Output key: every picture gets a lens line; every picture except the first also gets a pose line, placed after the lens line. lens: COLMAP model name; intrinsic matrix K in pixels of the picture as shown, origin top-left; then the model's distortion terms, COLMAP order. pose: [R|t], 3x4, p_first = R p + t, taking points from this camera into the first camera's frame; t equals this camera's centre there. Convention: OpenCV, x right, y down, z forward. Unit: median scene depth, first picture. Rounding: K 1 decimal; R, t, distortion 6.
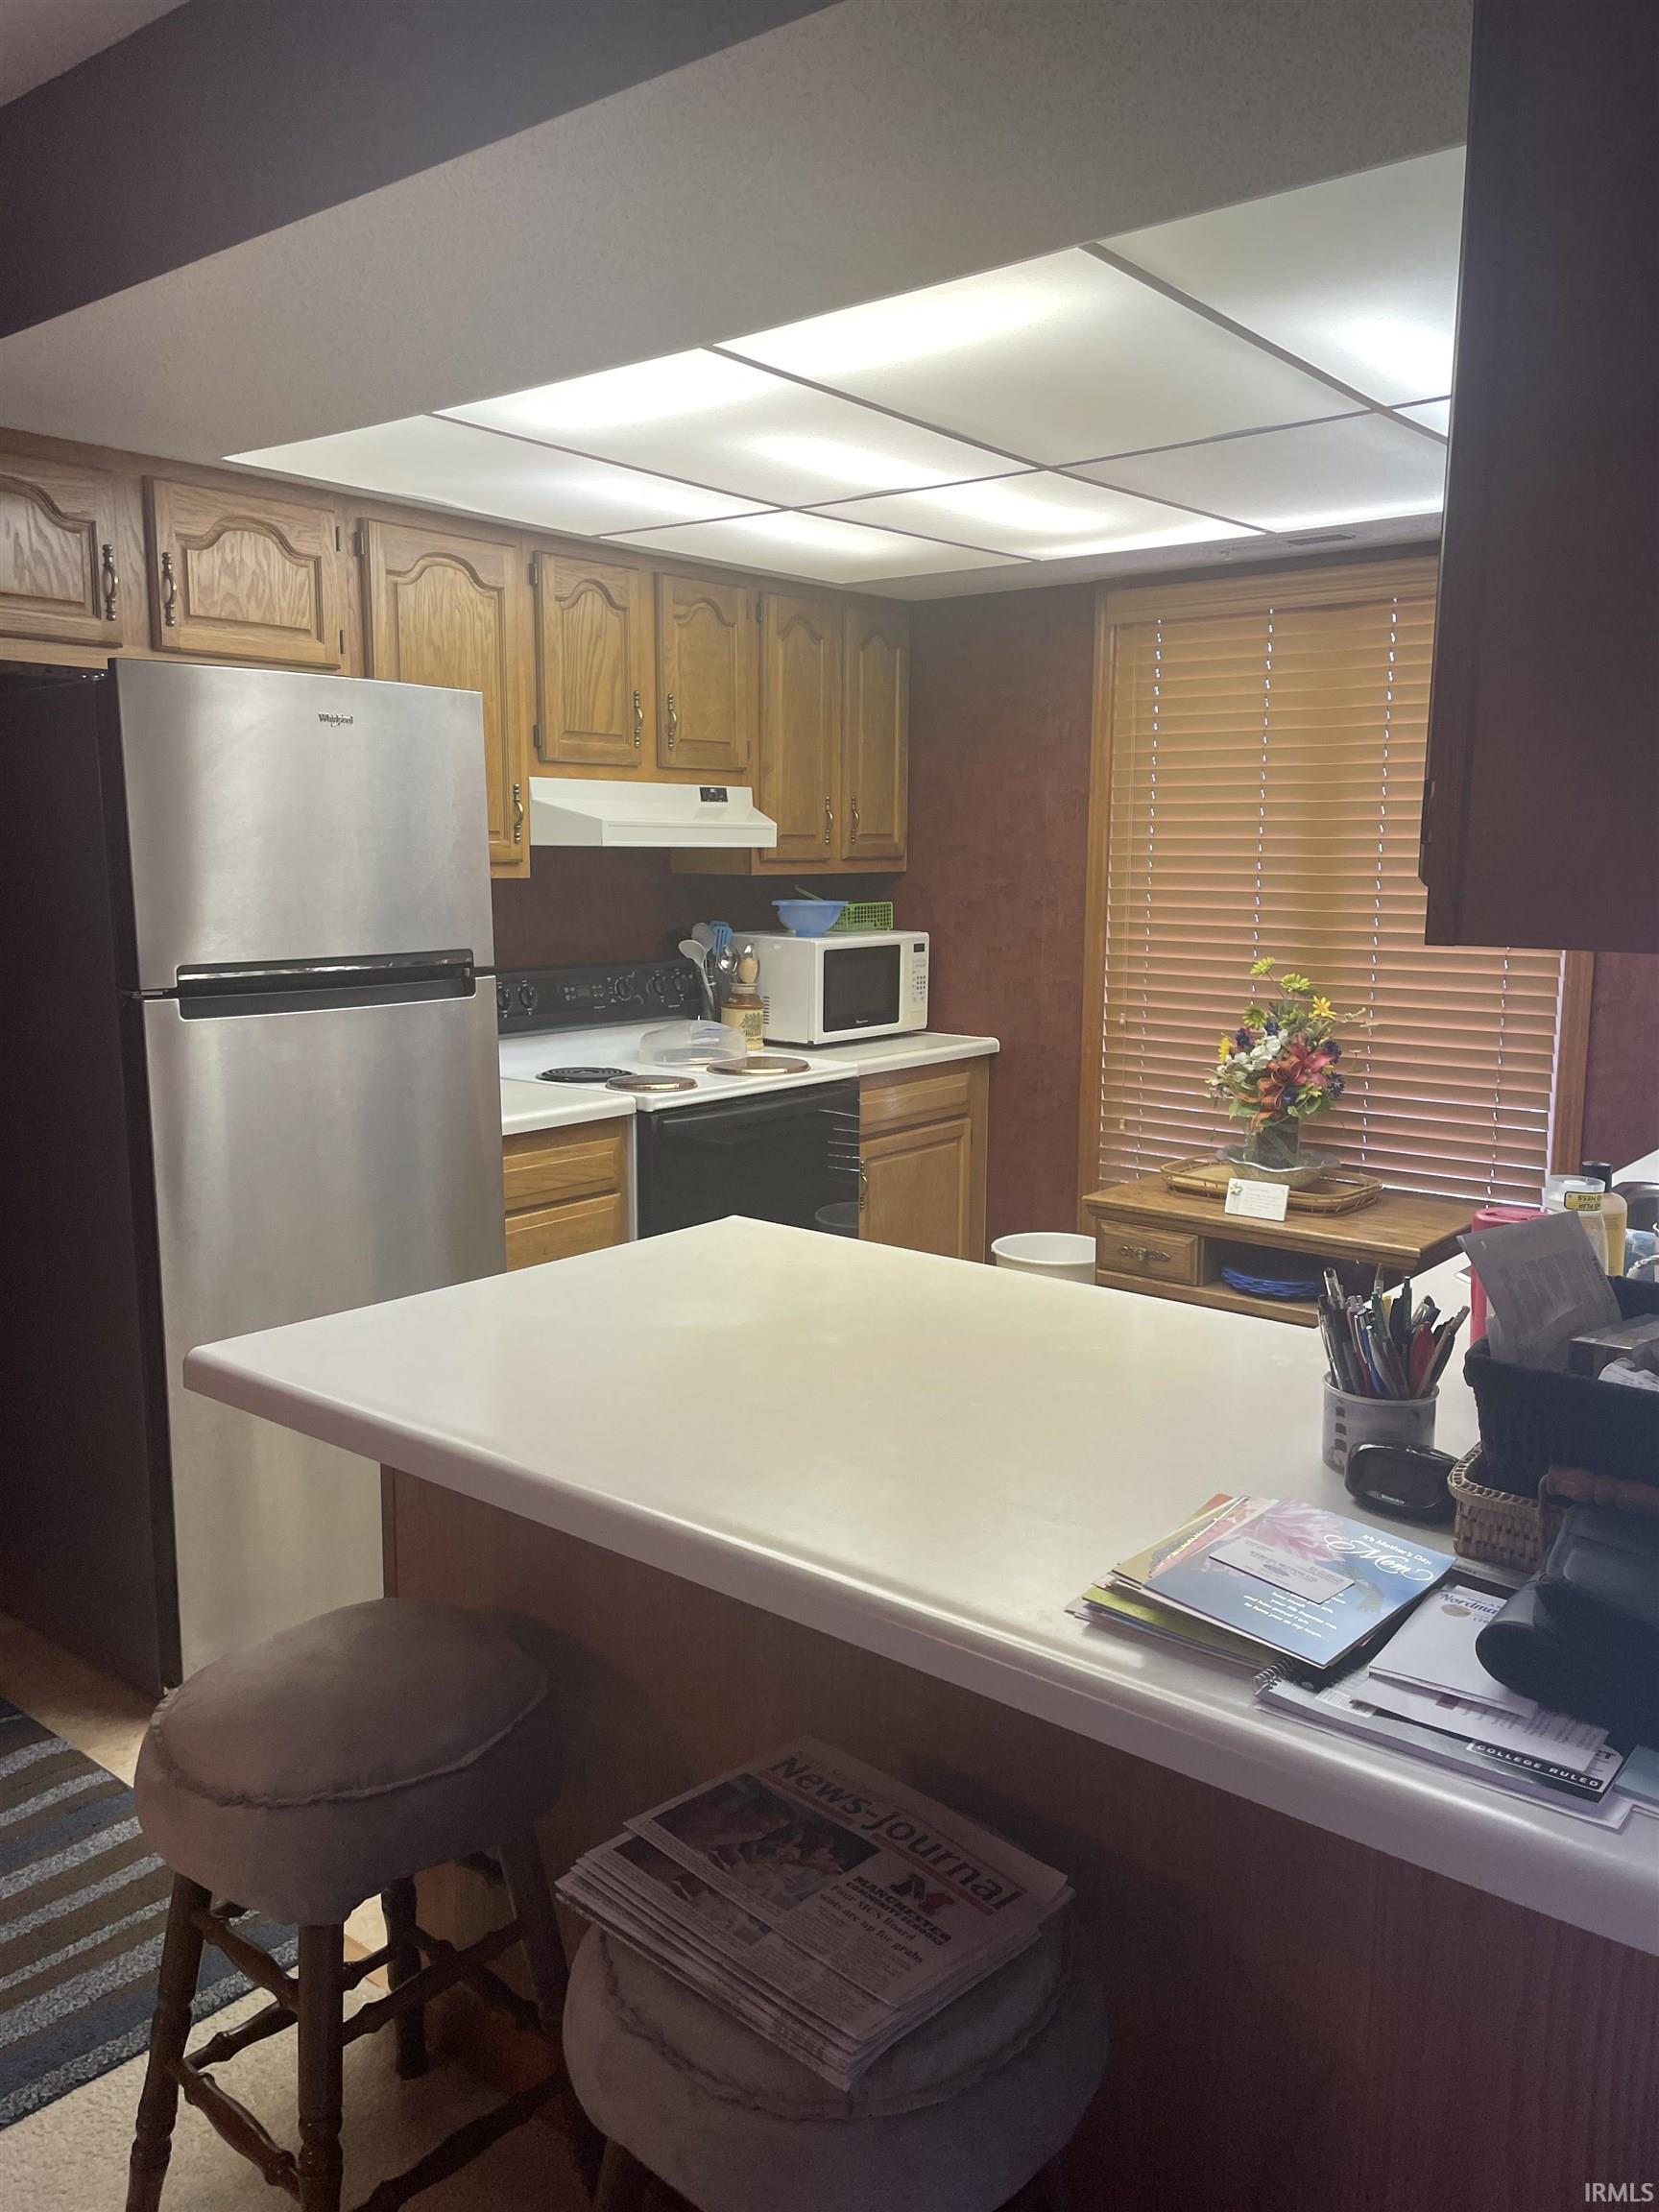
lens RADIAL K [[1666.4, 0, 831.0], [0, 1666.4, 1107.9], [0, 0, 1]] dist [0.058601, -0.000886]
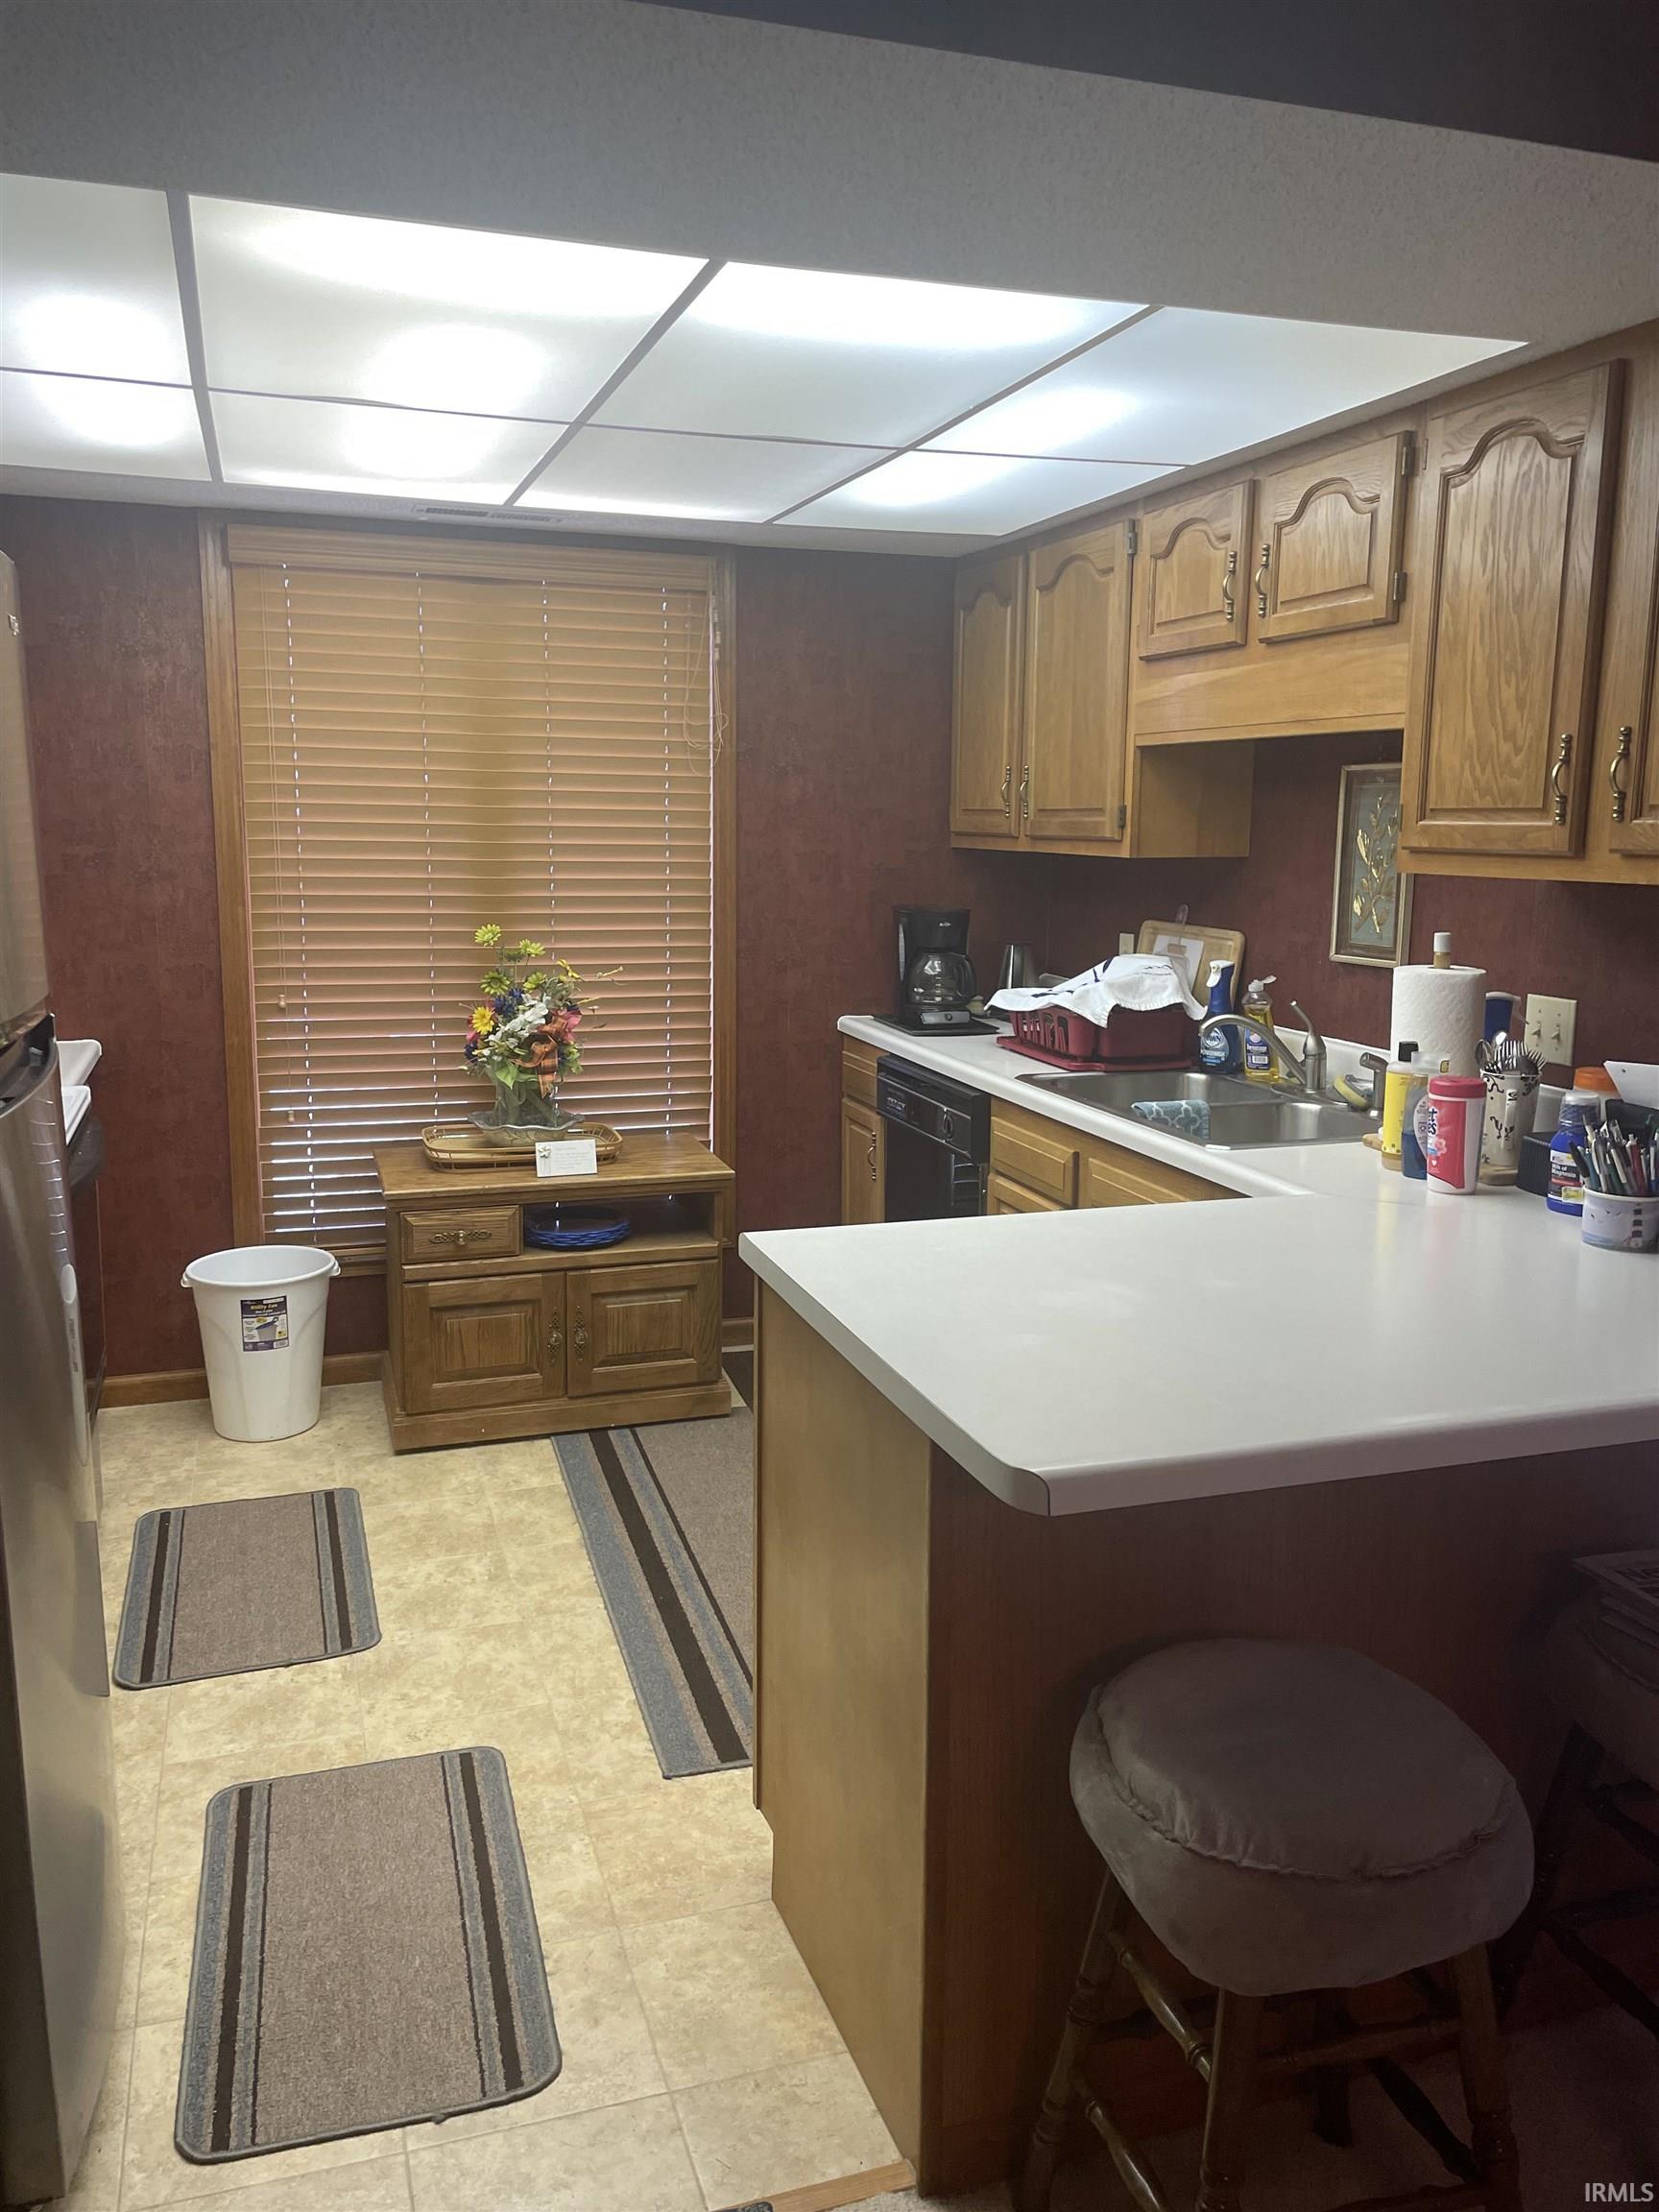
lens RADIAL K [[1666.4, 0, 825.4], [0, 1666.4, 1101.0], [0, 0, 1]] dist [0.058601, -0.000886]
pose [[0.544873, -0.142187, 0.826376, -0.494740], [0.121662, 0.988495, 0.089863, -0.052432], [-0.829646, 0.051575, 0.555903, 0.283693]]
